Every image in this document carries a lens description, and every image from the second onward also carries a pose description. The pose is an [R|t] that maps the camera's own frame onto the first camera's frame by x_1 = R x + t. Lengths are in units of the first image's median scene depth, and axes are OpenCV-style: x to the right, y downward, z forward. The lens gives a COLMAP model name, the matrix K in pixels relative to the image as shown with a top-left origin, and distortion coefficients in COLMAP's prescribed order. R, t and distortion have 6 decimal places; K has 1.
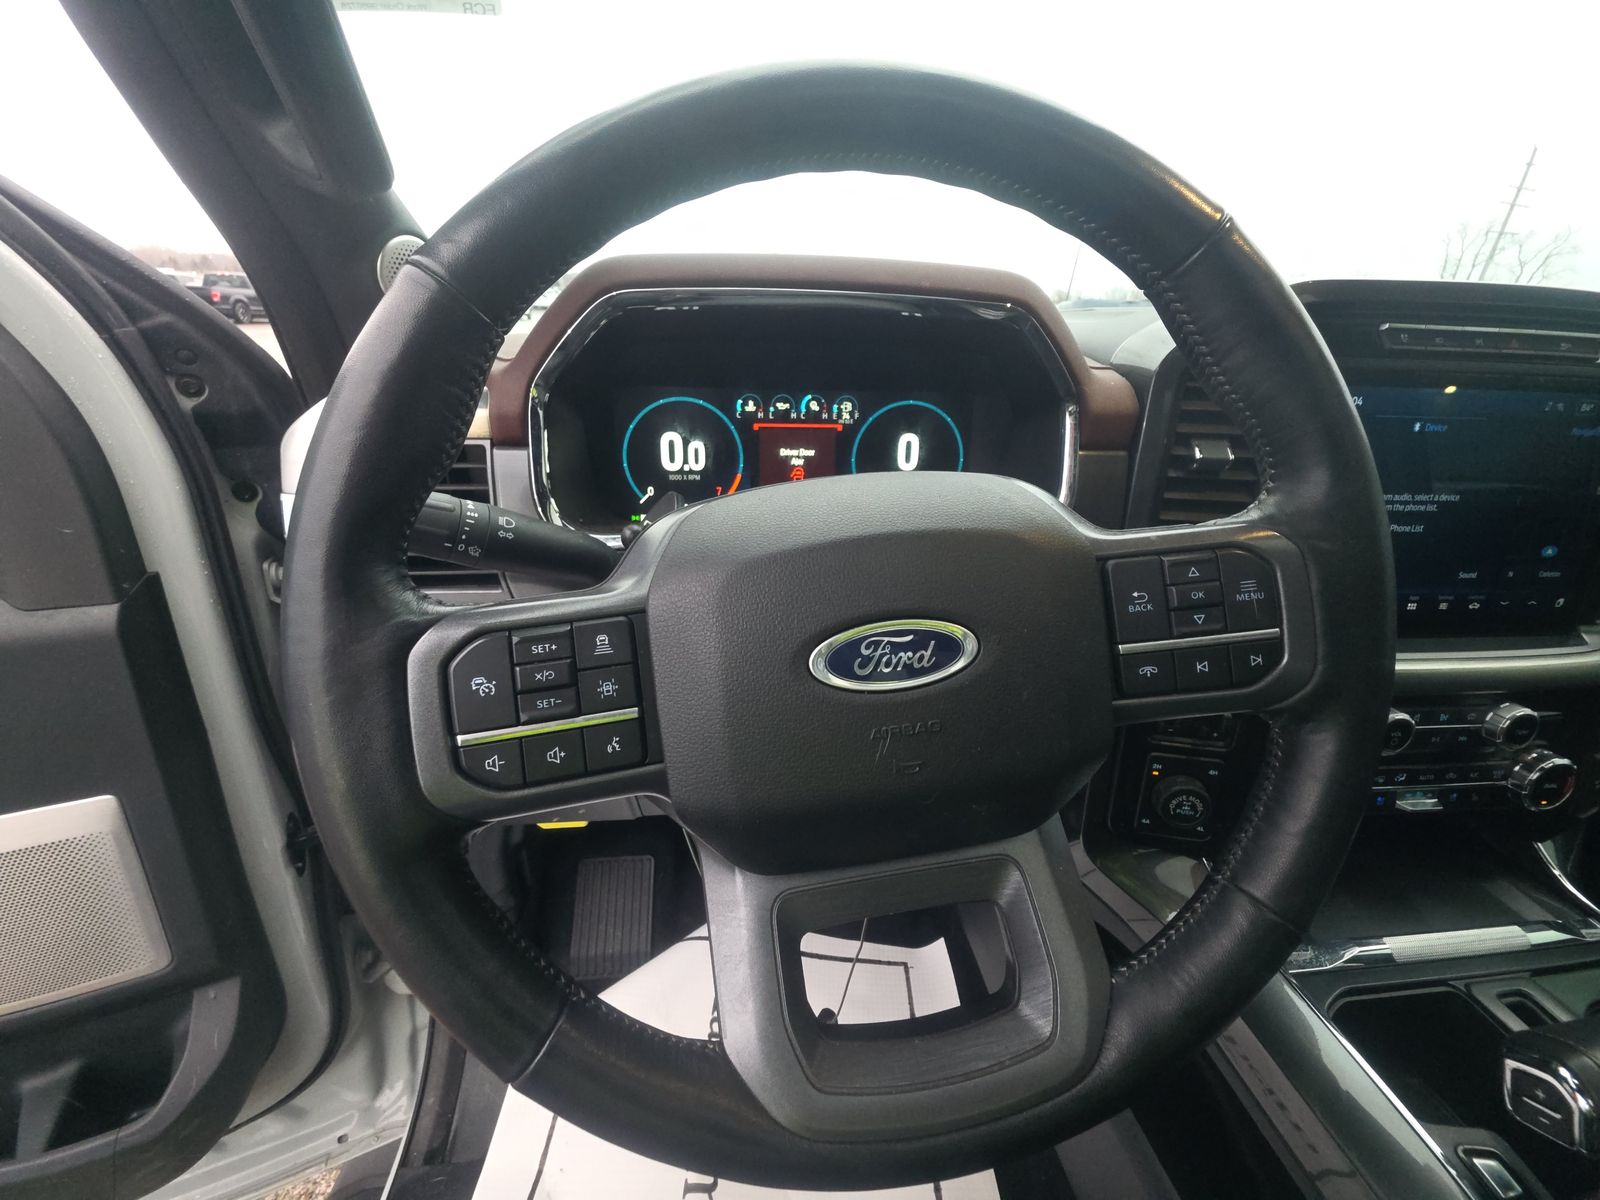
lens RADIAL K [[636.3, 0, 806.9], [0, 636.3, 608.4], [0, 0, 1]] dist [0.019001, -0.010731]
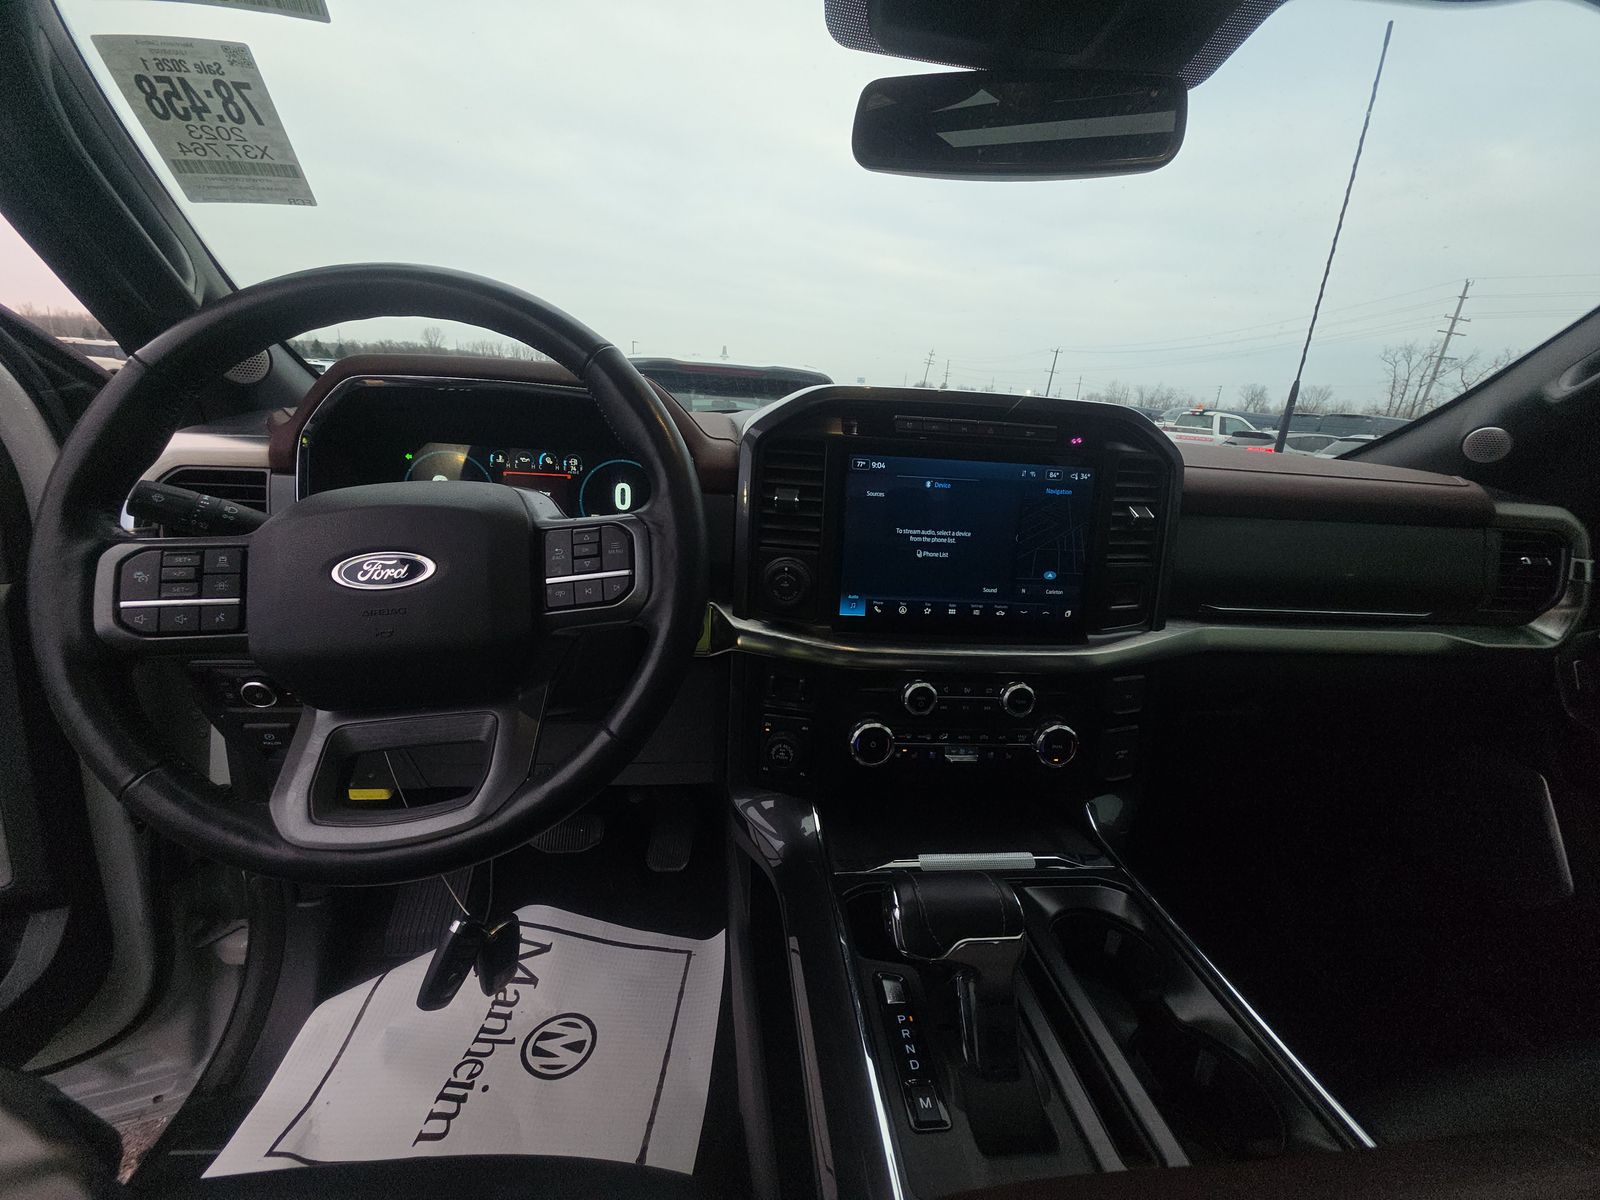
lens RADIAL K [[636.3, 0, 806.9], [0, 636.3, 608.4], [0, 0, 1]] dist [0.019001, -0.010731]
pose [[0.999514, 0.029105, 0.011161, 0.616794], [-0.027427, 0.991294, -0.128782, 0.178009], [-0.014812, 0.128414, 0.991610, -0.370353]]
